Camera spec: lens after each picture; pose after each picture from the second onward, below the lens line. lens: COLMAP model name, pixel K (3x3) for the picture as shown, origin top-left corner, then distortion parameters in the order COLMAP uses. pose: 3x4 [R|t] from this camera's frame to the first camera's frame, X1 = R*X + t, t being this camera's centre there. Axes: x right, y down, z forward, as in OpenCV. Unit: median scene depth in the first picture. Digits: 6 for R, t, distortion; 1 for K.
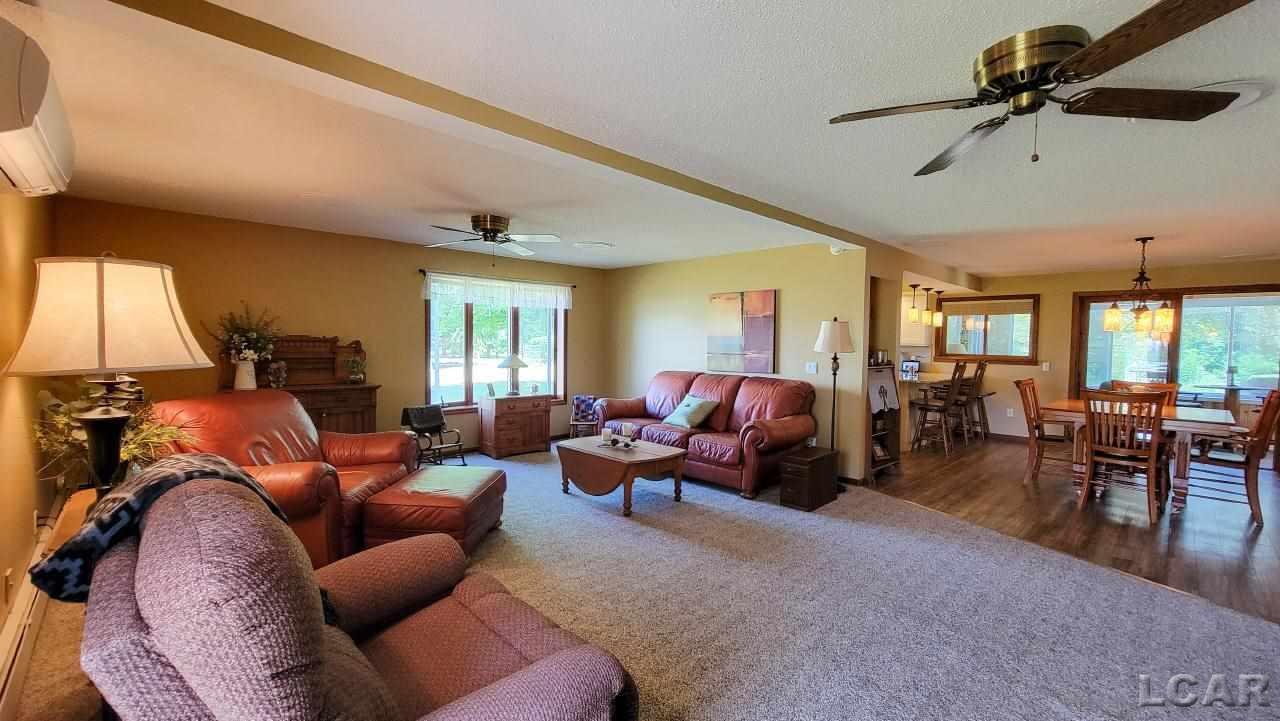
lens RADIAL K [[525.6, 0, 639.8], [0, 525.6, 362.4], [0, 0, 1]] dist [-0.002726, -0.000741]
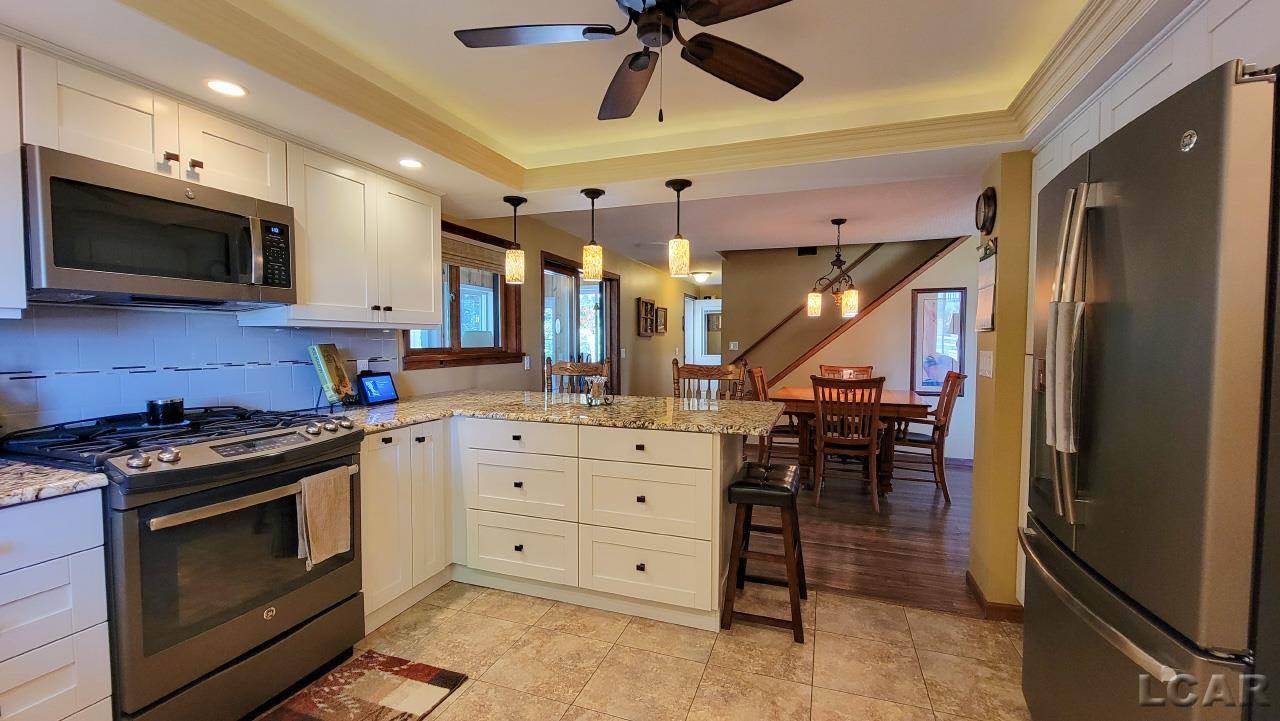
lens RADIAL K [[536.5, 0, 634.1], [0, 536.5, 365.2], [0, 0, 1]] dist [-0.000670, -0.000174]
pose [[-0.431734, -0.057609, 0.900159, 0.206925], [0.026003, 0.996749, 0.076261, -0.051709], [-0.901626, 0.056331, -0.428832, 1.709208]]
